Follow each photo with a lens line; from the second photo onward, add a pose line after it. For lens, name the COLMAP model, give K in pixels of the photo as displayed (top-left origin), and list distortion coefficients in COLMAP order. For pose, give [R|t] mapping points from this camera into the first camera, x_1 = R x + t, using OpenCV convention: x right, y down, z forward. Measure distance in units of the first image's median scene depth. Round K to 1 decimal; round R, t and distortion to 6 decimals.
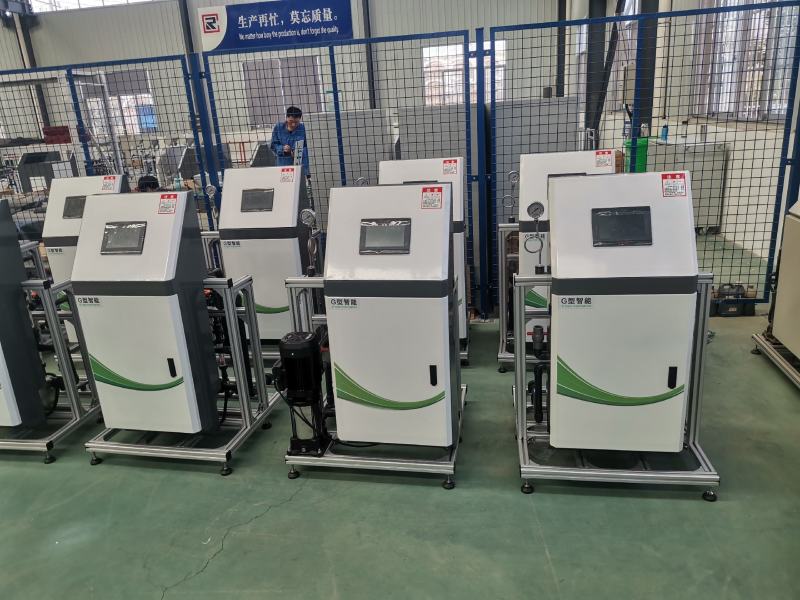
lens RADIAL K [[584.6, 0, 405.0], [0, 584.6, 286.3], [0, 0, 1]] dist [0.099085, -0.118473]
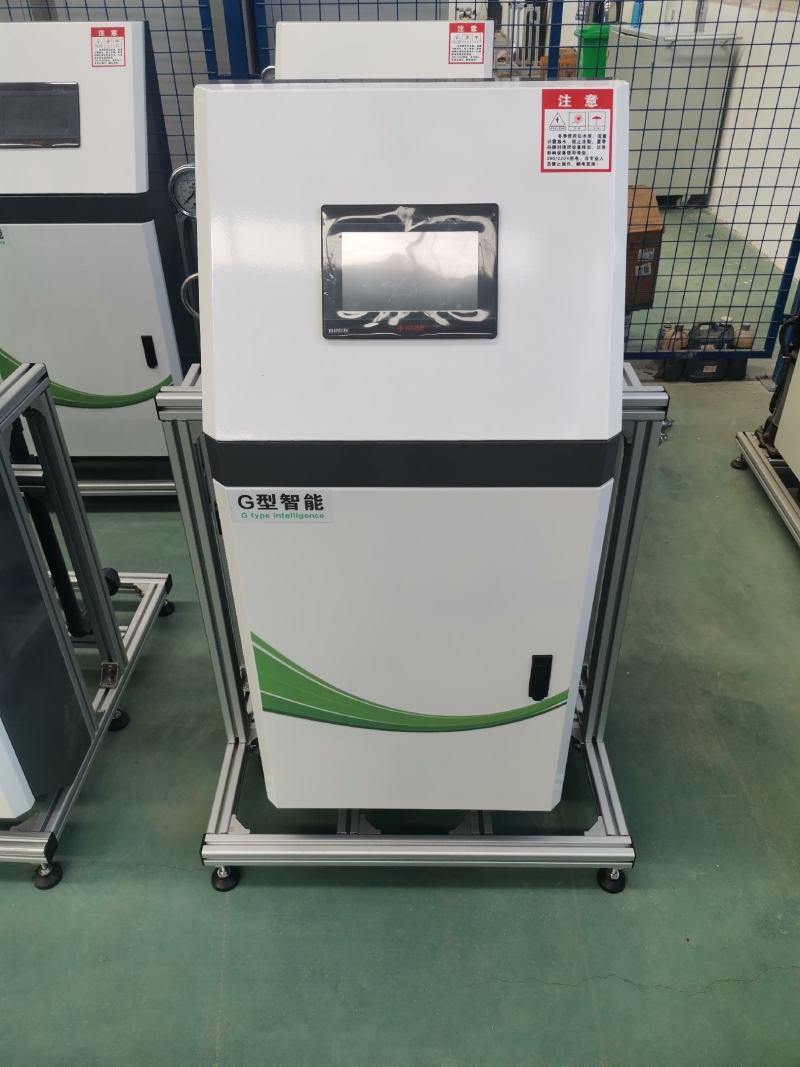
lens RADIAL K [[839.4, 0, 400.0], [0, 839.4, 533.5], [0, 0, 1]] dist [0.109272, -0.174937]
pose [[0.986868, -0.039400, 0.156649, 0.218371], [-0.009295, 0.954335, 0.298593, -0.078868], [-0.161261, -0.296128, 0.941437, 0.412611]]
